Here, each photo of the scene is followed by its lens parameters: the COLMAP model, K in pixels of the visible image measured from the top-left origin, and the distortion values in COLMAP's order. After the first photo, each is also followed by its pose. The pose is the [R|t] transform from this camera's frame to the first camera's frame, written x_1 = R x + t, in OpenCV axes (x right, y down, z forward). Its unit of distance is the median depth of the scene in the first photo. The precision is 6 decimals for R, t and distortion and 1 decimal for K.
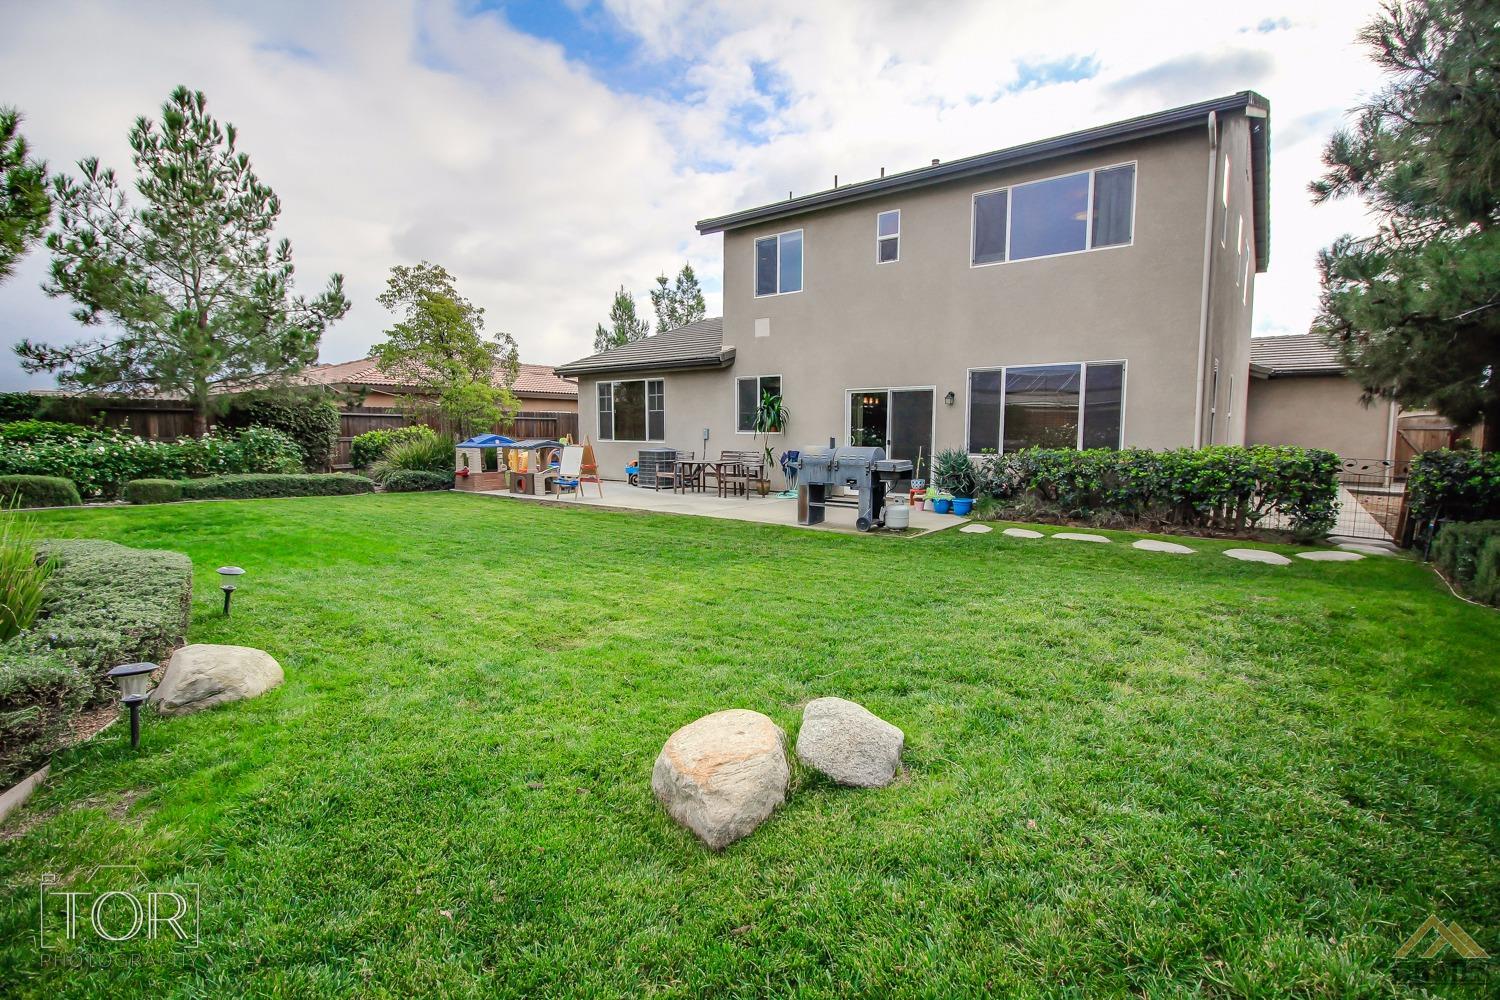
lens RADIAL K [[704.8, 0, 746.3], [0, 704.8, 495.0], [0, 0, 1]] dist [-0.000333, -0.000105]
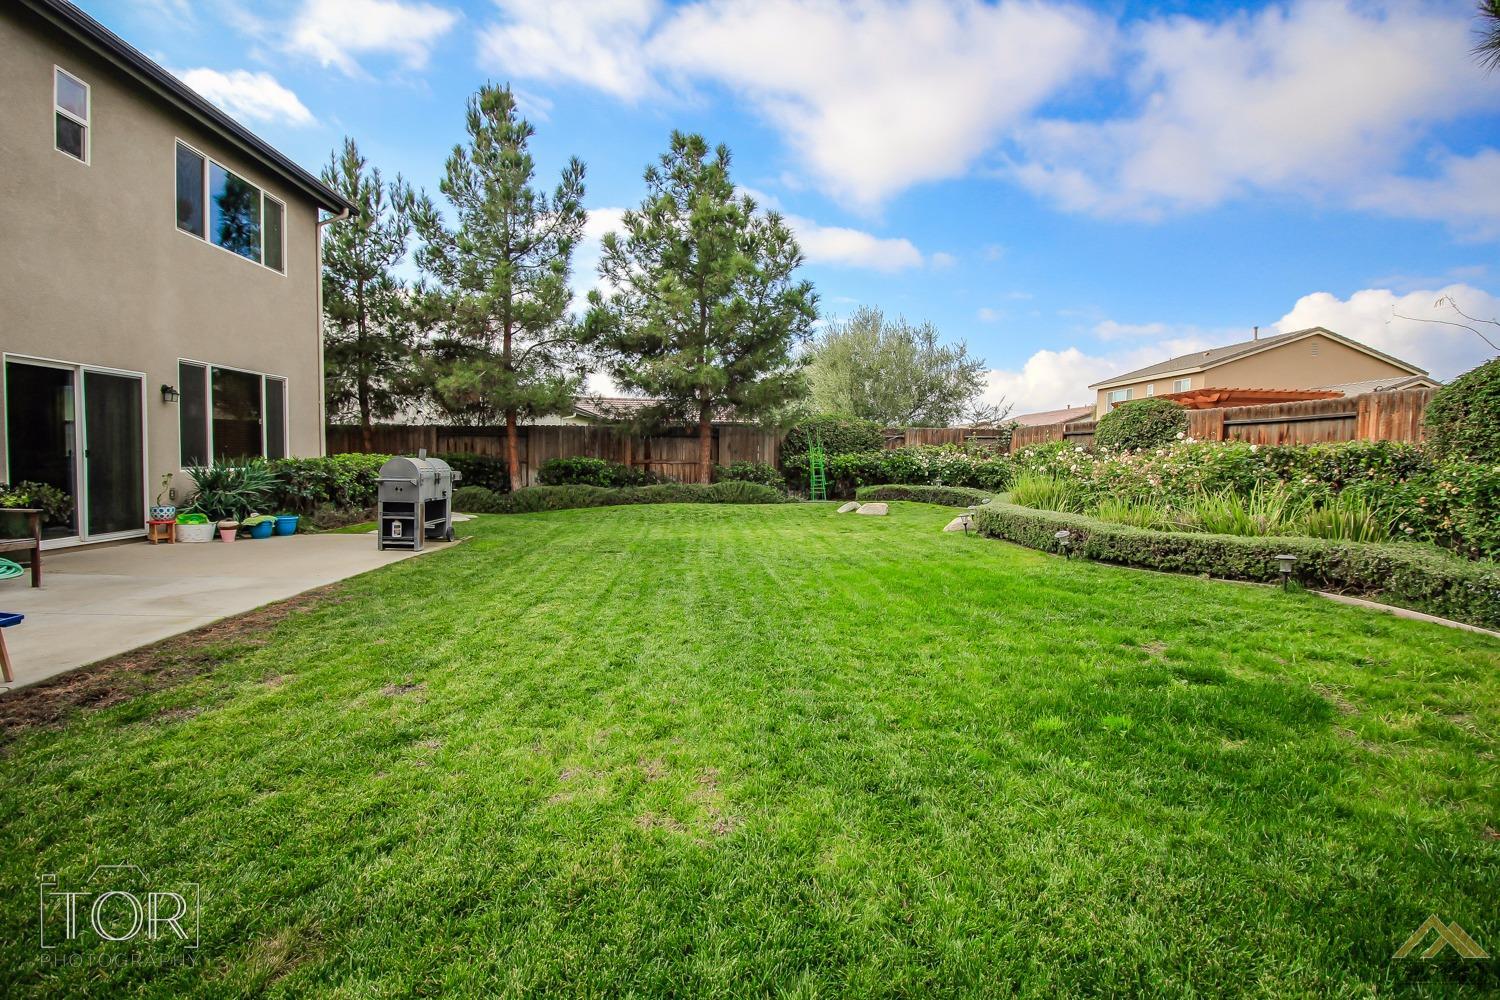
lens RADIAL K [[704.8, 0, 746.3], [0, 704.8, 495.0], [0, 0, 1]] dist [-0.000333, -0.000105]
pose [[-0.654640, -0.050554, 0.754249, -0.703445], [0.053454, 0.992168, 0.112895, -0.085220], [-0.754048, 0.114223, -0.646811, 1.068171]]
